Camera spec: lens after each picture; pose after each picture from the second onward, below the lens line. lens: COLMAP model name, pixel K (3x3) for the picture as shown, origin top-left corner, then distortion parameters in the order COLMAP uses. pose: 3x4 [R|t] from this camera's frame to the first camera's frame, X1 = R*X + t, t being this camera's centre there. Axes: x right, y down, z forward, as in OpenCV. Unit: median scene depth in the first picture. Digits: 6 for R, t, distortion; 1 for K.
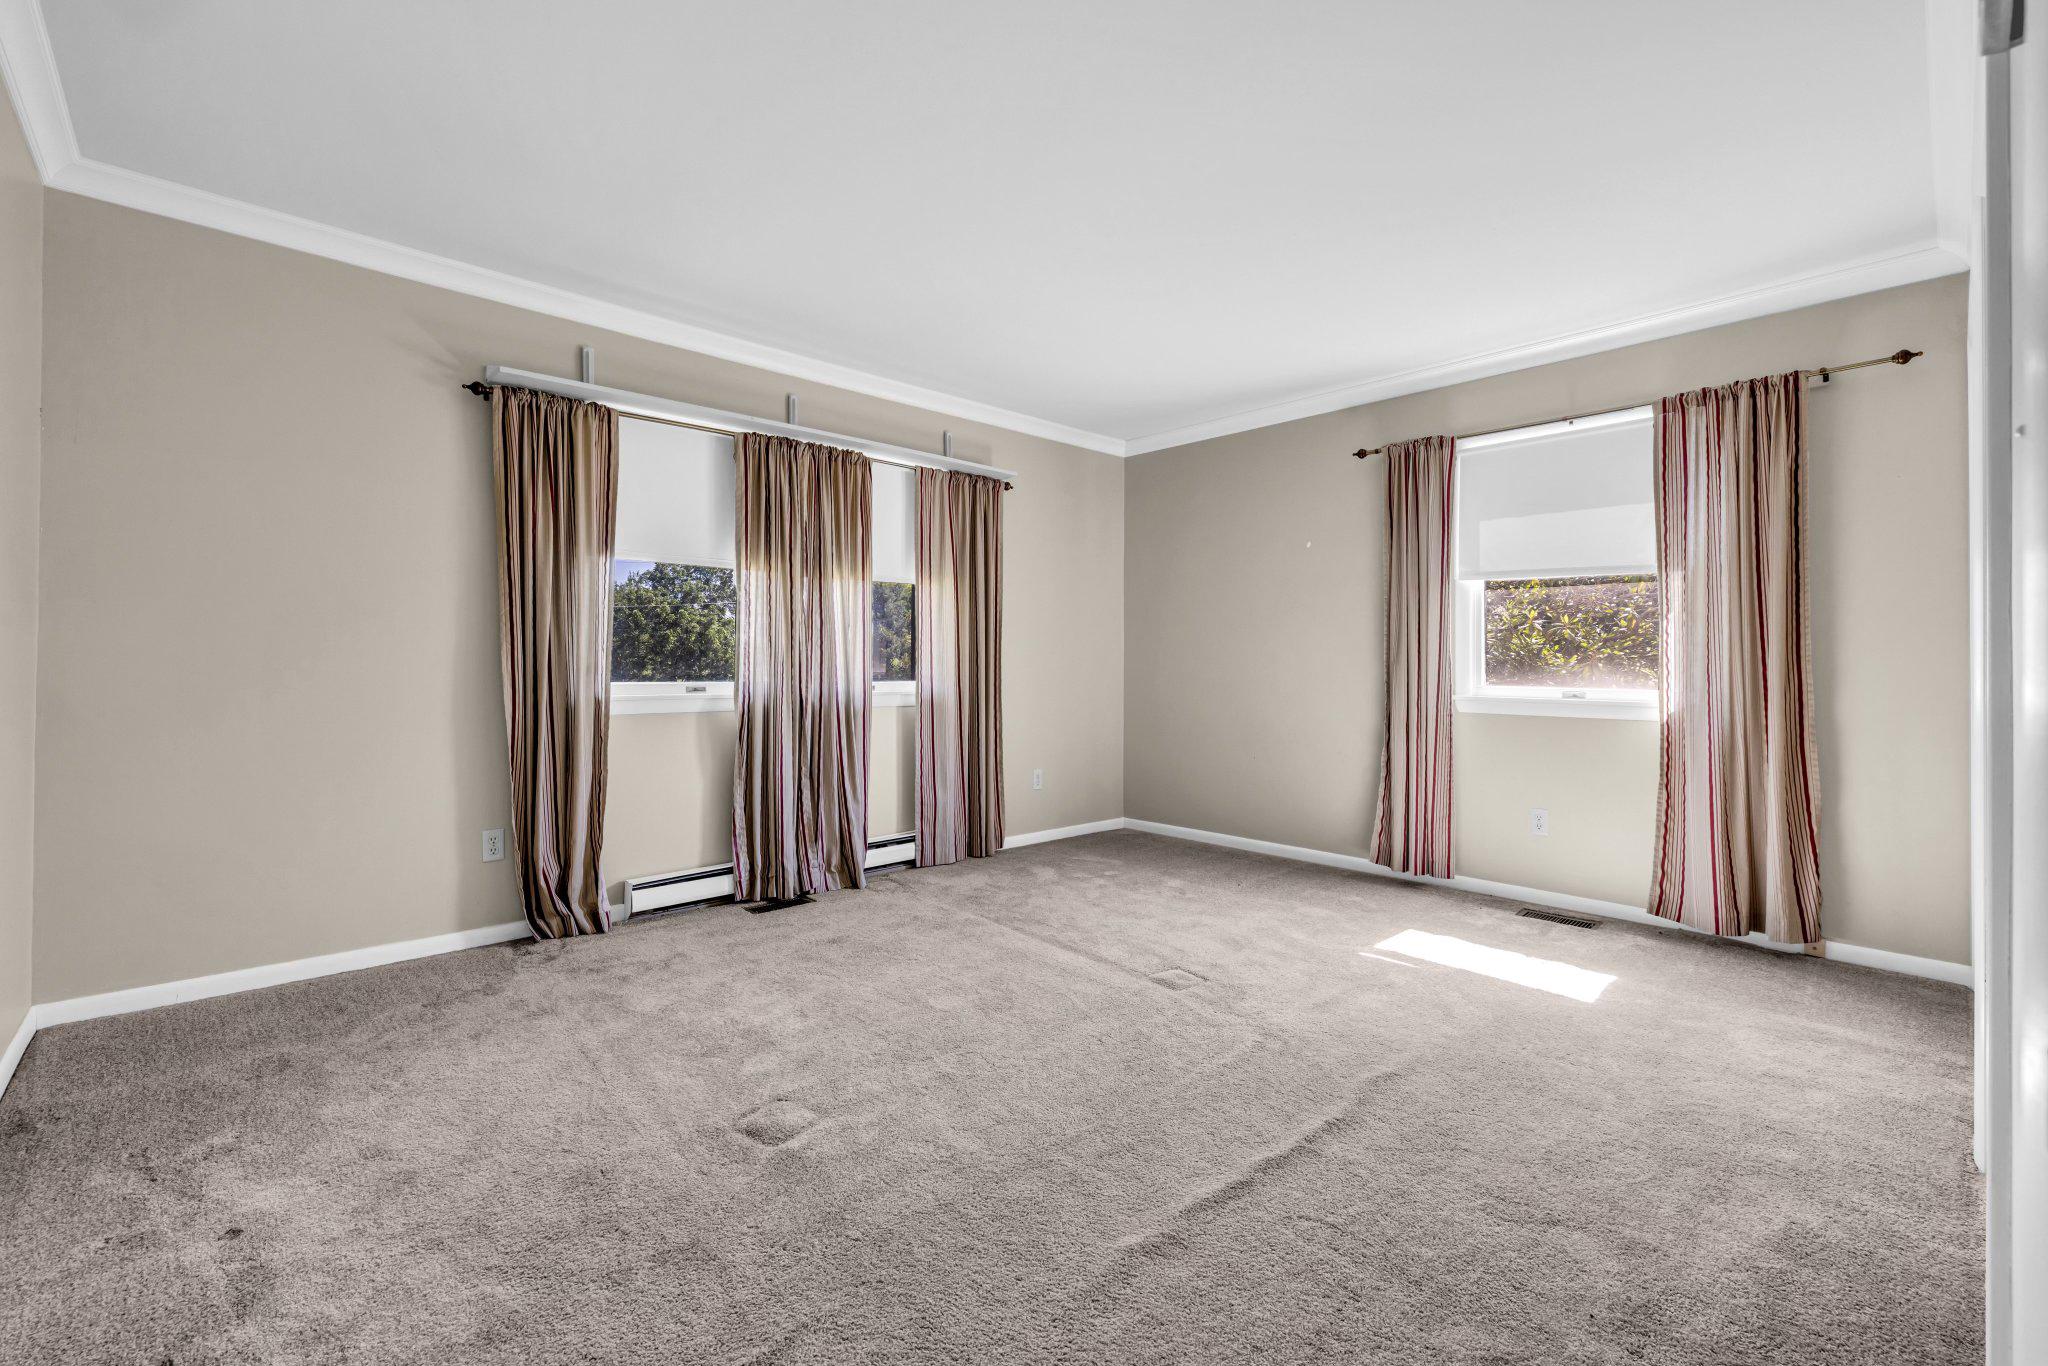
lens RADIAL K [[881.3, 0, 1024.4], [0, 881.3, 671.3], [0, 0, 1]] dist [0.000049, -0.000065]
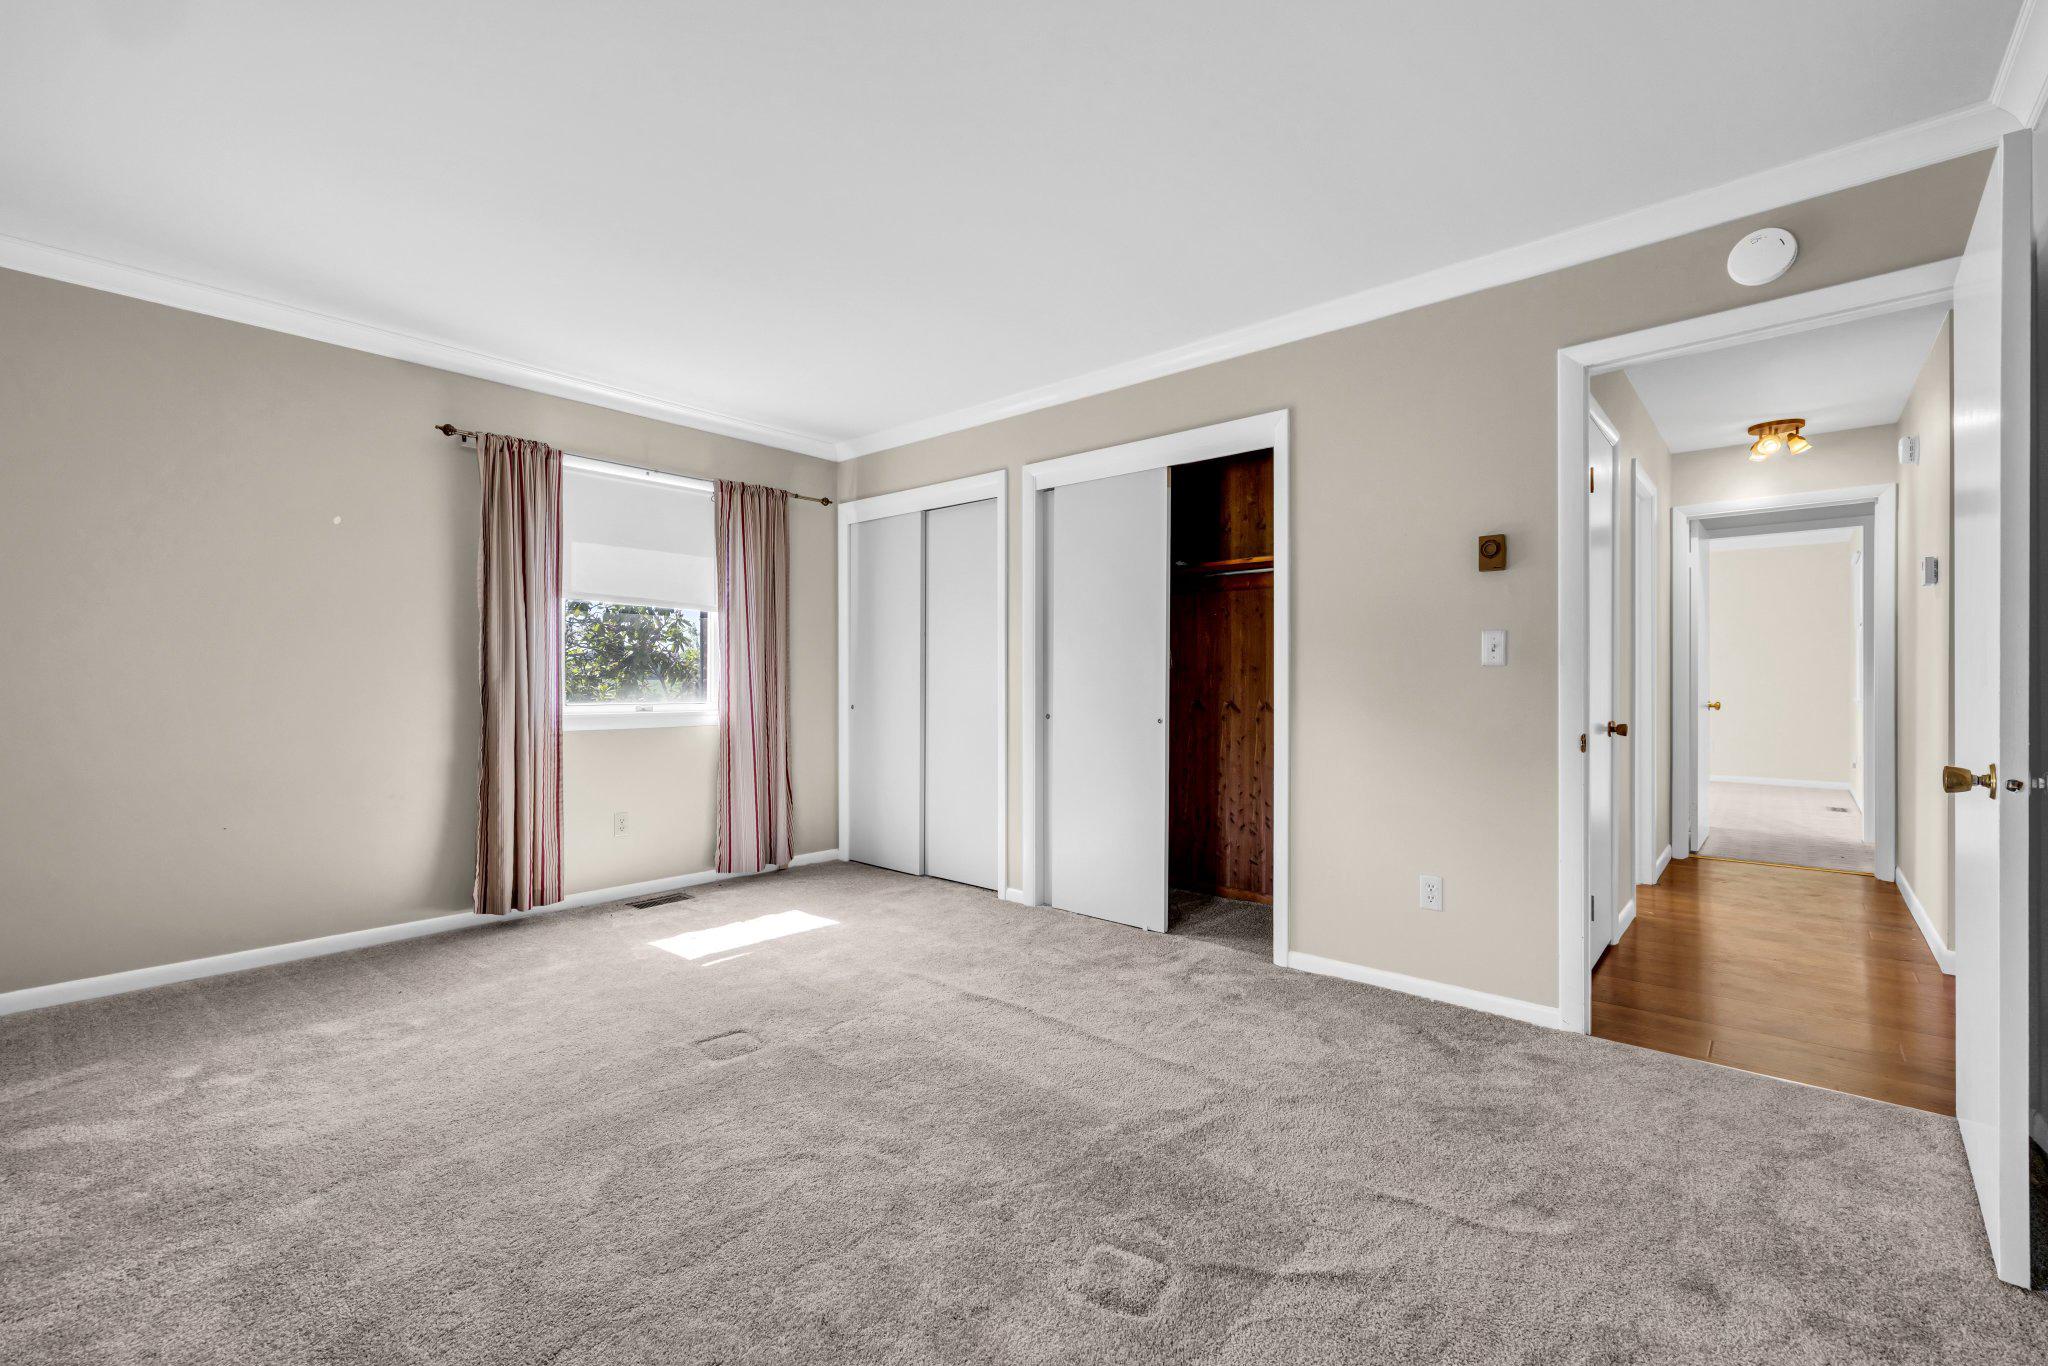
lens RADIAL K [[881.3, 0, 1019.5], [0, 881.3, 680.2], [0, 0, 1]] dist [0.000049, -0.000065]
pose [[-0.108252, -0.010086, 0.994072, -0.618278], [0.002145, 0.999944, 0.010379, -0.022107], [-0.994121, 0.003256, -0.108224, 0.674491]]
